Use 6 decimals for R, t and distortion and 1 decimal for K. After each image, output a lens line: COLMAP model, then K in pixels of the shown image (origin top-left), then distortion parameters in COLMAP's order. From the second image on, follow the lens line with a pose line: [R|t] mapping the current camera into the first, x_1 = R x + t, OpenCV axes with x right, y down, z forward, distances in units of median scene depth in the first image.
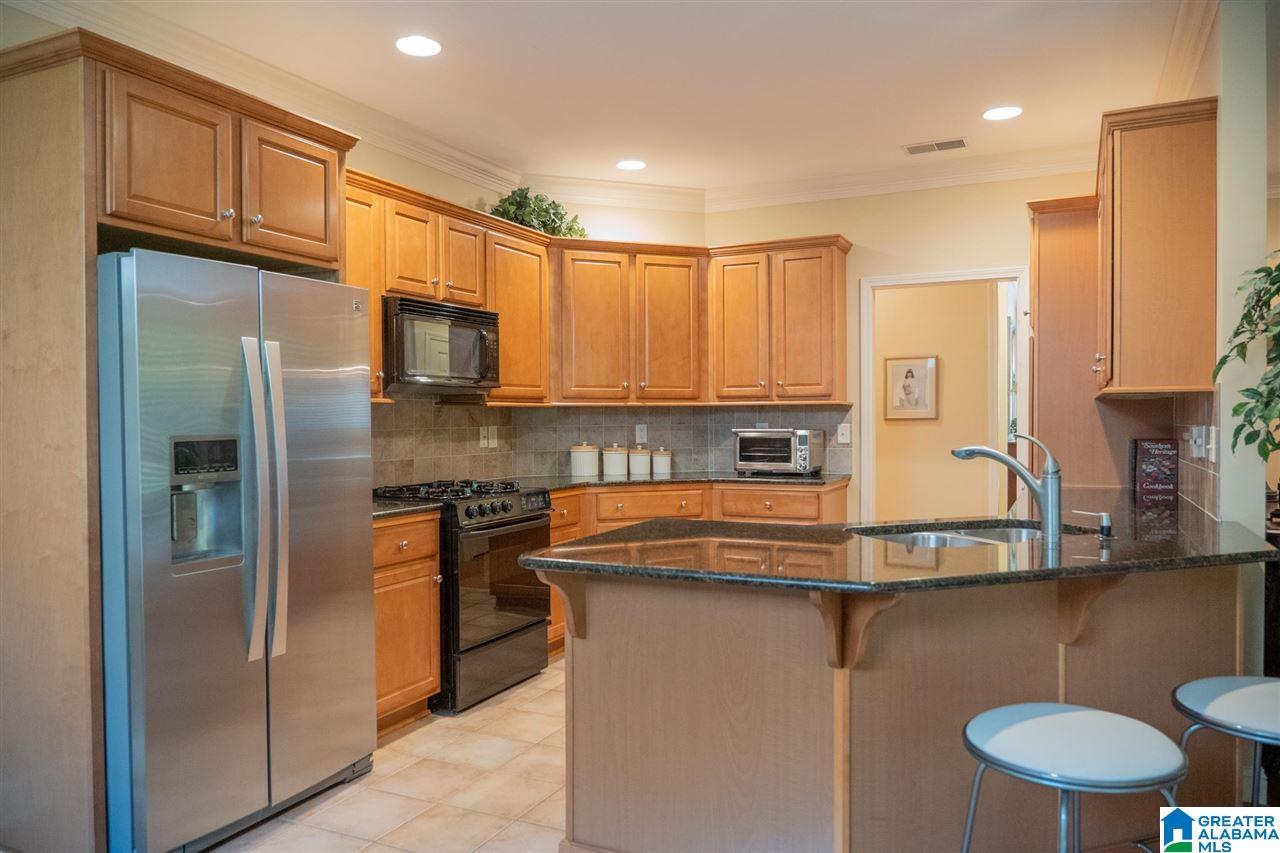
lens RADIAL K [[909.0, 0, 658.0], [0, 909.0, 420.5], [0, 0, 1]] dist [-0.013474, 0.013593]
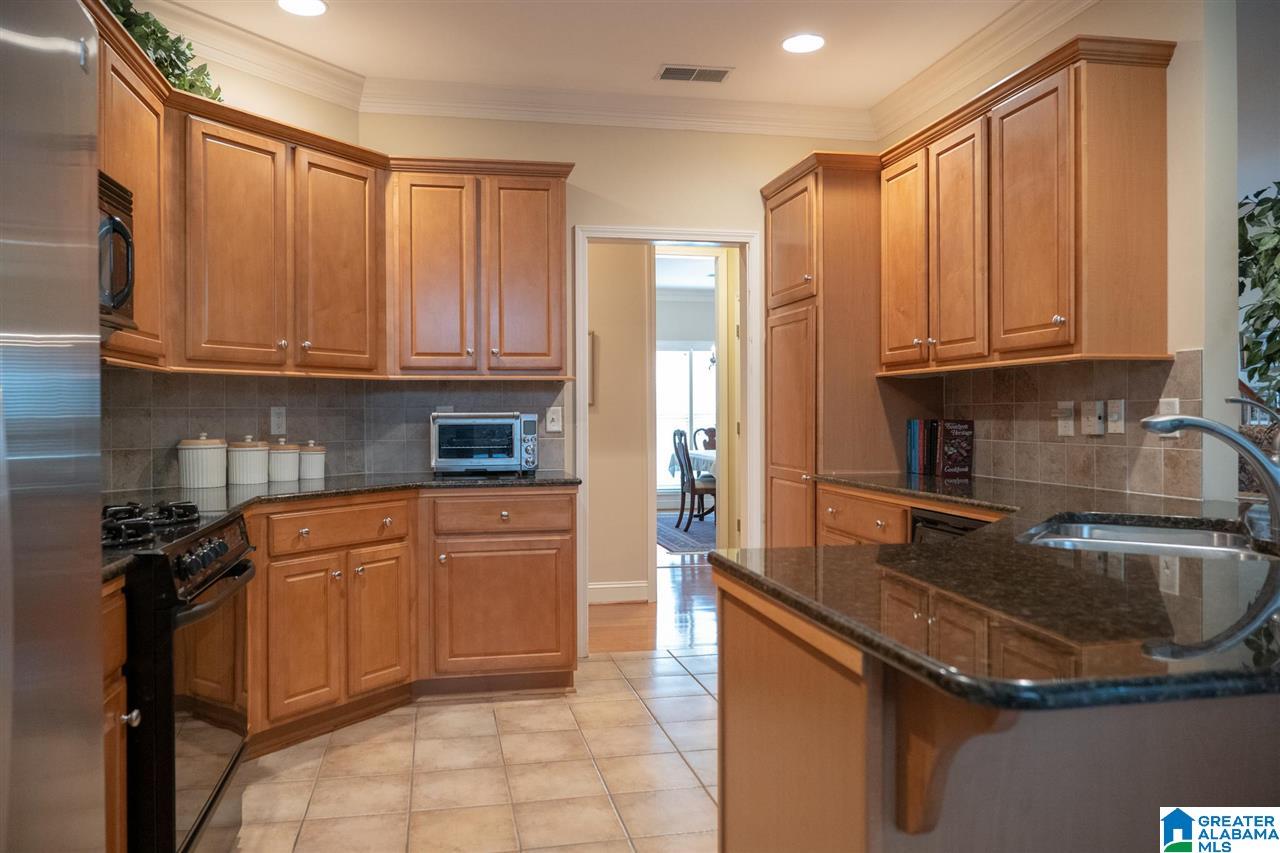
lens RADIAL K [[909.0, 0, 633.0], [0, 909.0, 418.3], [0, 0, 1]] dist [-0.013474, 0.013593]
pose [[0.807529, -0.001124, 0.589826, -0.234516], [0.001932, 0.999998, -0.000739, 0.016046], [-0.589824, 0.001736, 0.807530, 0.360351]]
